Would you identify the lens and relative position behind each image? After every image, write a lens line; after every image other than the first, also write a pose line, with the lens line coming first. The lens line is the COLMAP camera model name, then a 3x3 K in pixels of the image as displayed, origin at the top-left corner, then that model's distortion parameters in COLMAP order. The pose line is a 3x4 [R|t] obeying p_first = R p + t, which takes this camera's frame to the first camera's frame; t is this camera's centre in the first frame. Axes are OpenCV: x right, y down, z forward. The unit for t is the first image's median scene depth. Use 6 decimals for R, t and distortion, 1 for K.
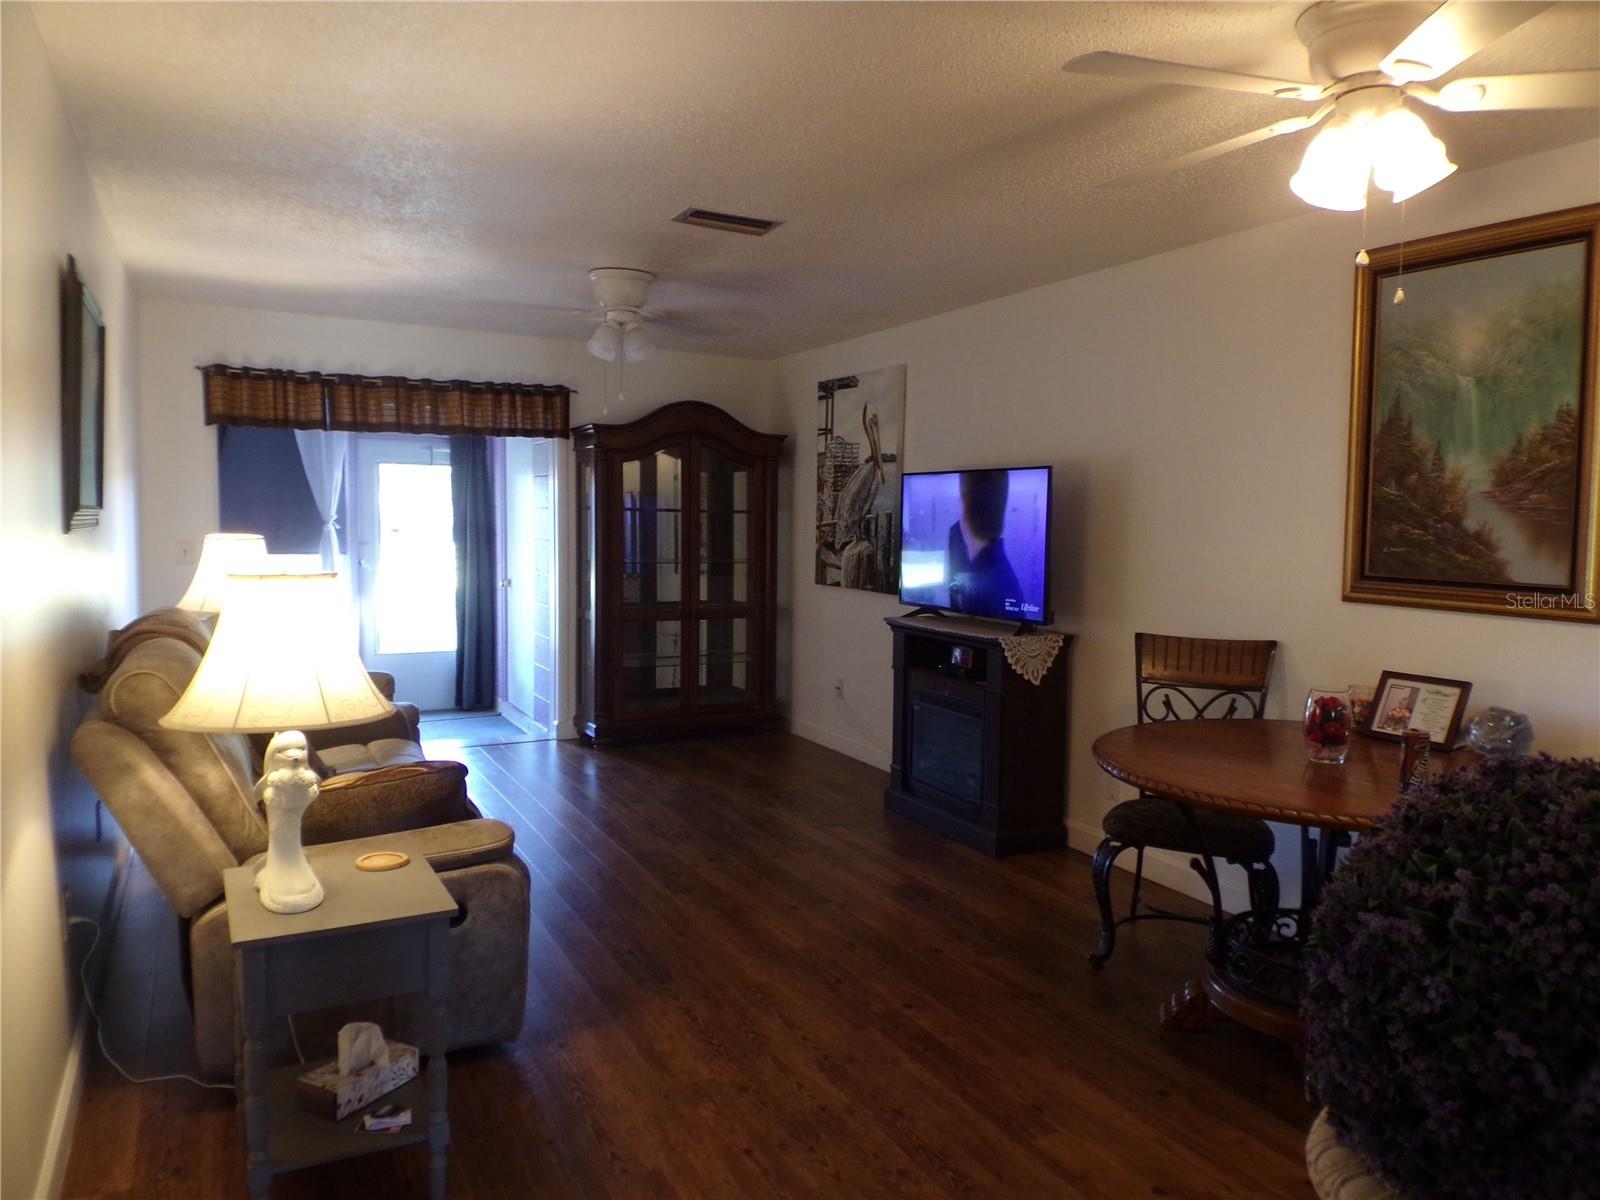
lens RADIAL K [[1113.7, 0, 813.5], [0, 1113.7, 598.6], [0, 0, 1]] dist [0.103241, -0.141731]
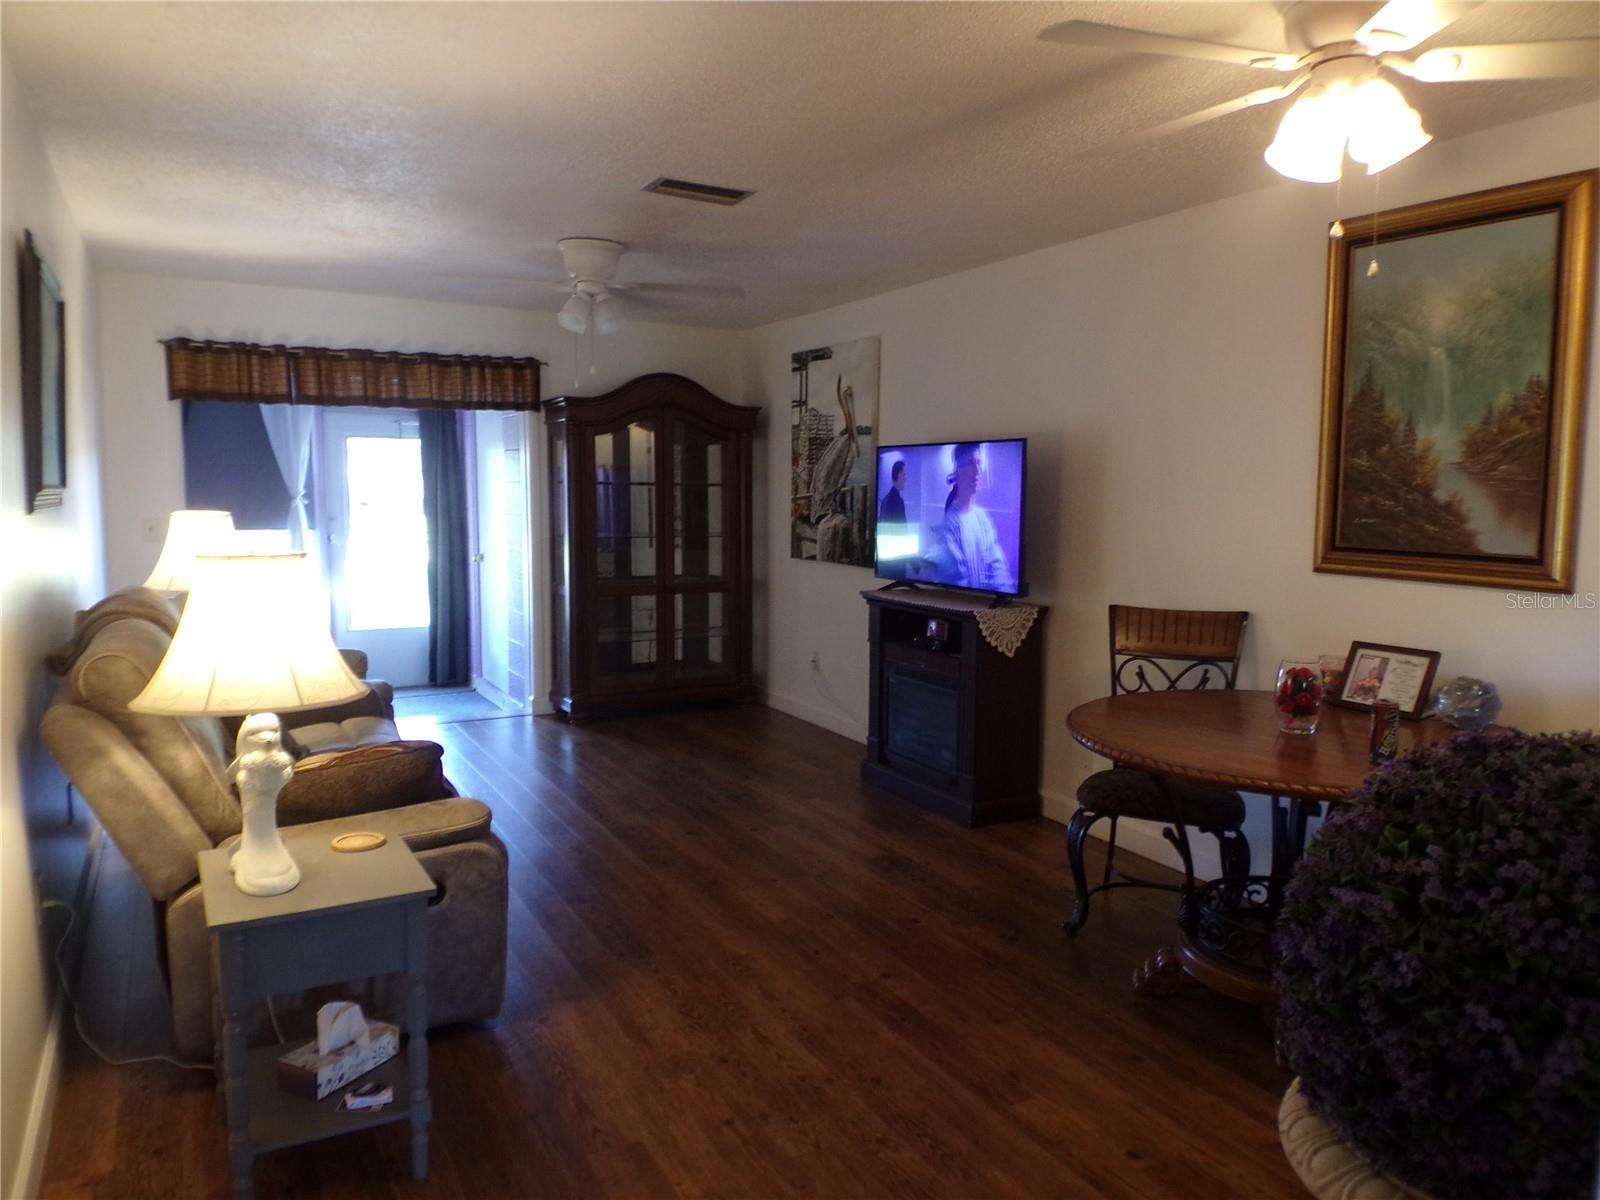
lens RADIAL K [[1113.7, 0, 810.1], [0, 1113.7, 602.6], [0, 0, 1]] dist [0.103241, -0.141731]
pose [[0.999788, -0.007857, 0.019058, -0.000644], [0.007294, 0.999540, 0.029437, -0.003825], [-0.019281, -0.029291, 0.999385, 0.001594]]
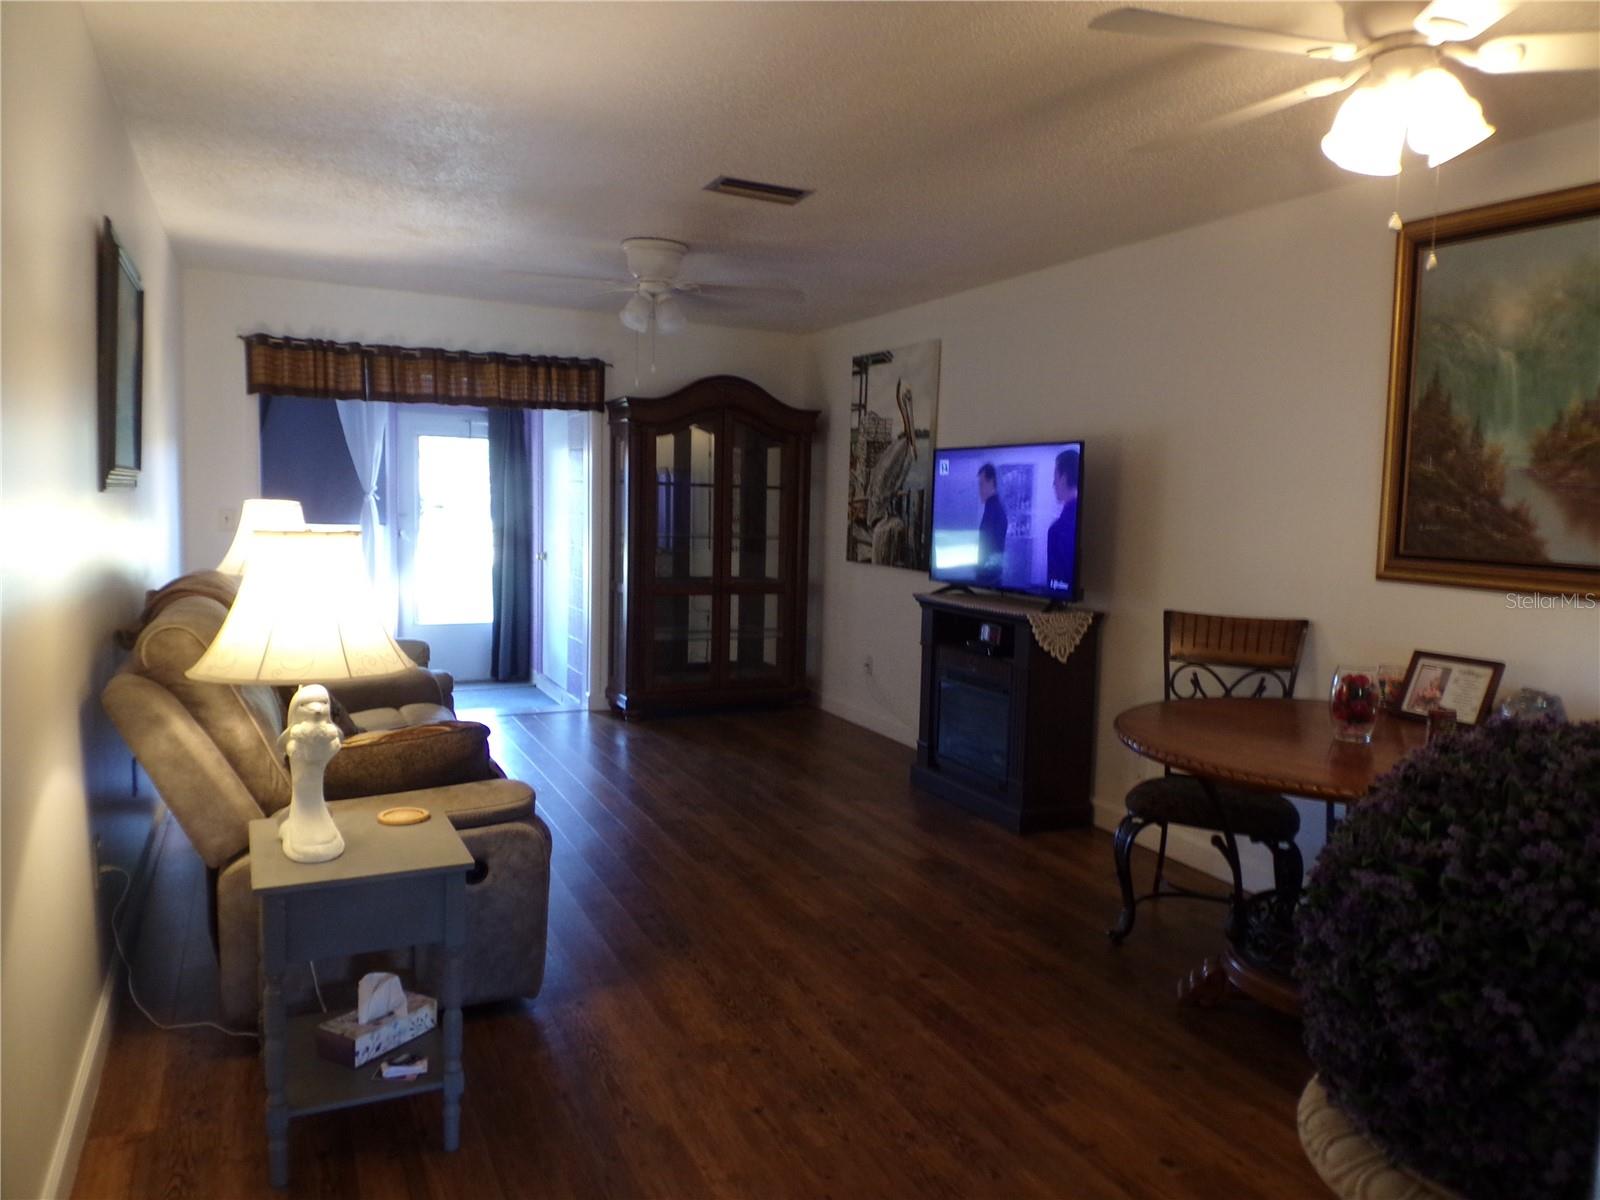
lens RADIAL K [[1113.7, 0, 815.9], [0, 1113.7, 598.9], [0, 0, 1]] dist [0.103241, -0.141731]
pose [[0.999343, 0.015564, -0.032731, 0.014637], [-0.015030, 0.999751, 0.016500, 0.010657], [0.032980, -0.015997, 0.999328, 0.000139]]
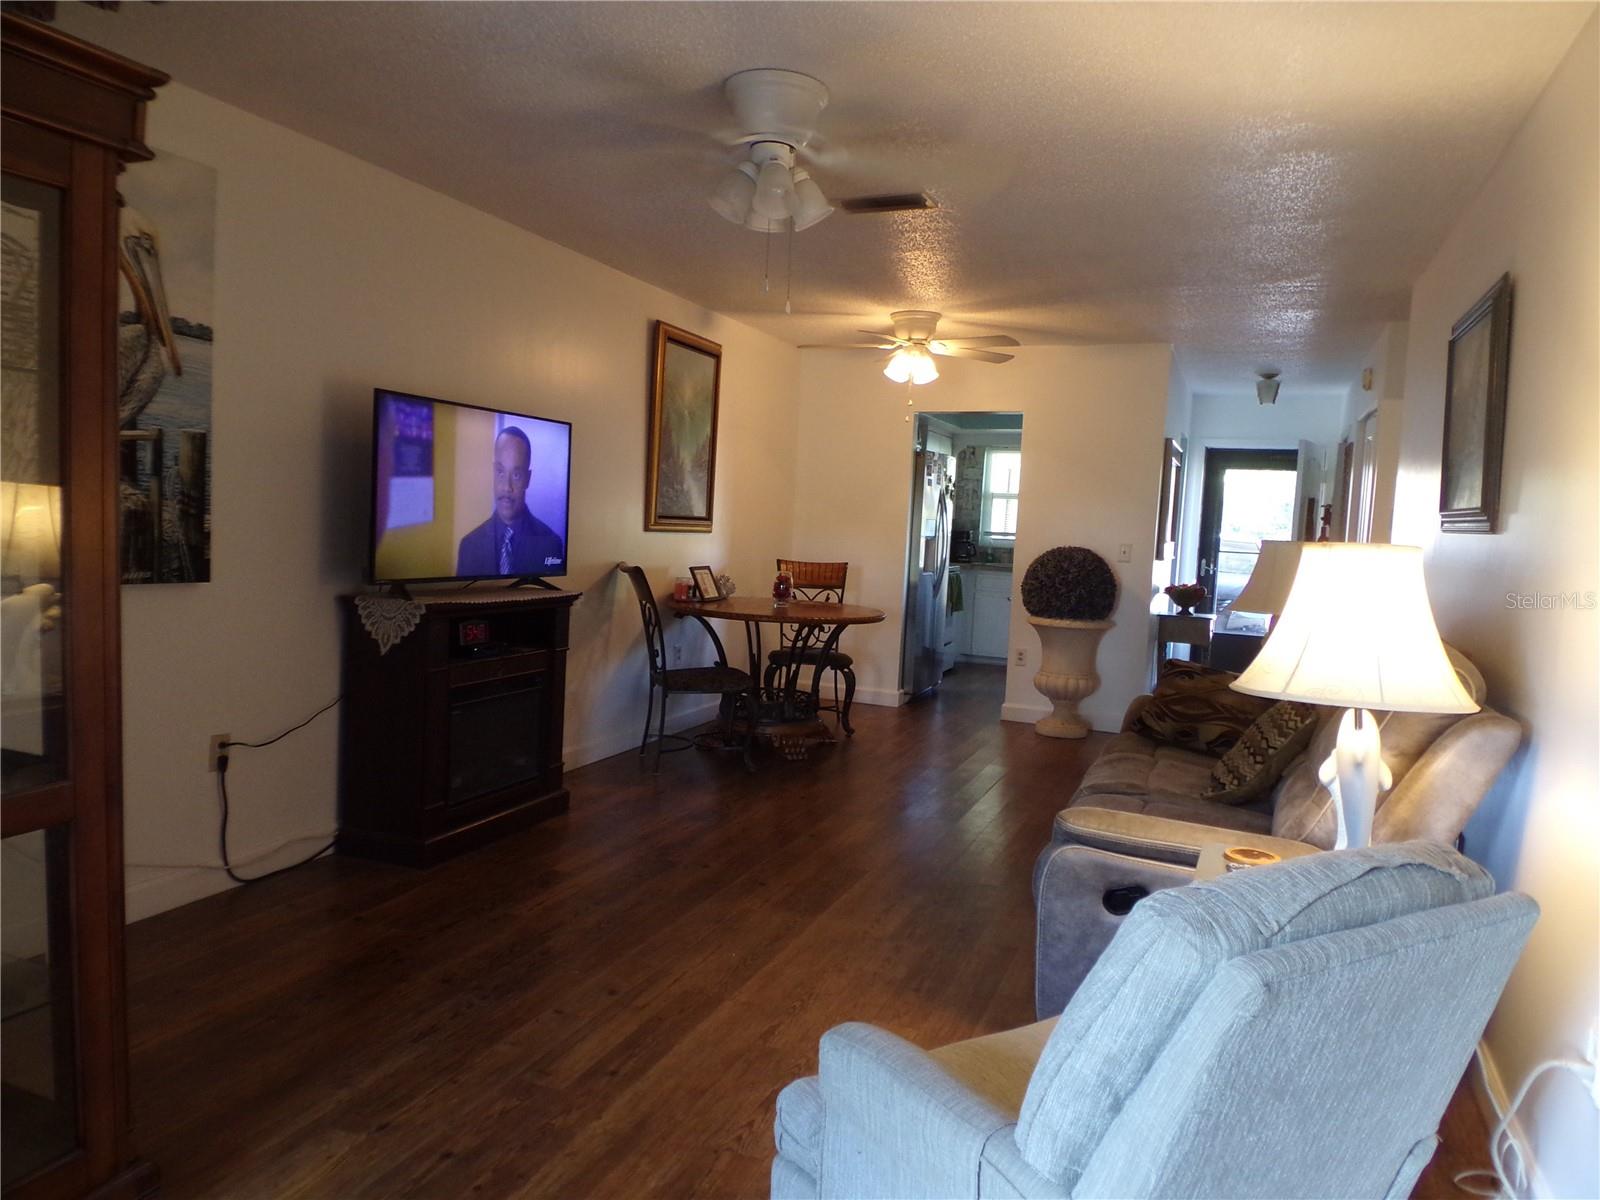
lens RADIAL K [[1113.7, 0, 809.9], [0, 1113.7, 597.0], [0, 0, 1]] dist [0.103241, -0.141731]
pose [[-0.655782, -0.106706, 0.747371, -0.990085], [-0.008196, 0.990909, 0.134286, -0.133536], [-0.754905, 0.081937, -0.650695, 2.050880]]
